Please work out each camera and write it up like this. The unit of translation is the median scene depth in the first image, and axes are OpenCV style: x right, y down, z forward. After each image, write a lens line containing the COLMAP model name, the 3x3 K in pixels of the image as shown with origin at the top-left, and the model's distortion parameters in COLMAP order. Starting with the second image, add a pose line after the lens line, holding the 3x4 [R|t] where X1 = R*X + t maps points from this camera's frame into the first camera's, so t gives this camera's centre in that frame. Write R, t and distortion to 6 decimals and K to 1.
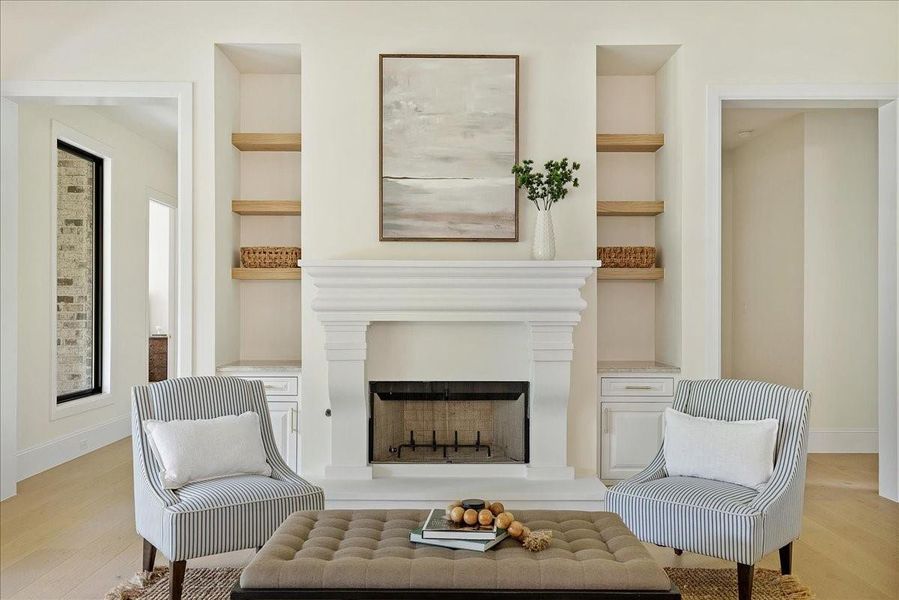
lens RADIAL K [[409.2, 0, 449.6], [0, 409.2, 300.6], [0, 0, 1]] dist [-0.000529, 0.002252]
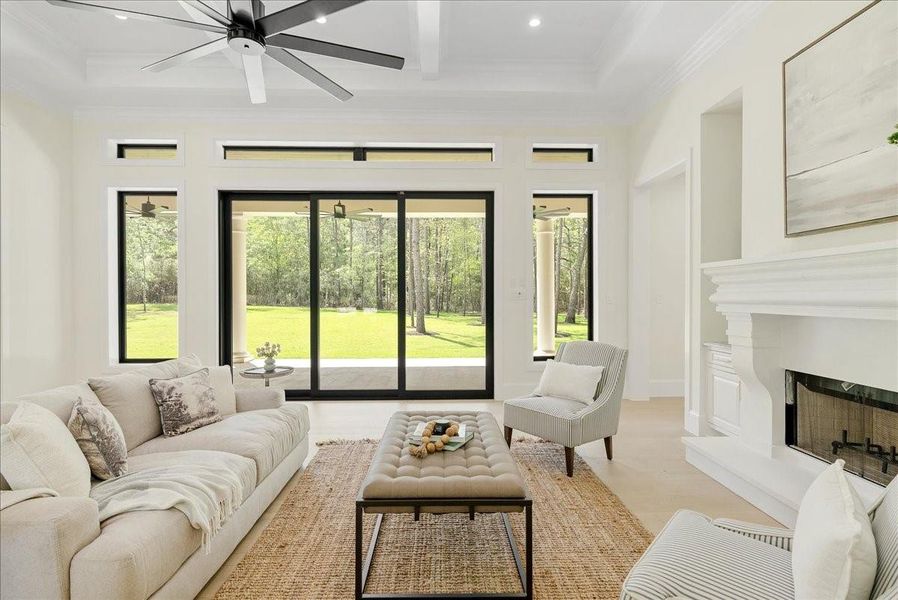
lens RADIAL K [[418.4, 0, 452.7], [0, 418.4, 295.8], [0, 0, 1]] dist [0.006418, 0.000098]
pose [[0.024330, 0.003413, -0.999698, 0.907545], [0.019874, 0.999795, 0.003897, -0.015196], [0.999506, -0.019962, 0.024257, 0.101453]]
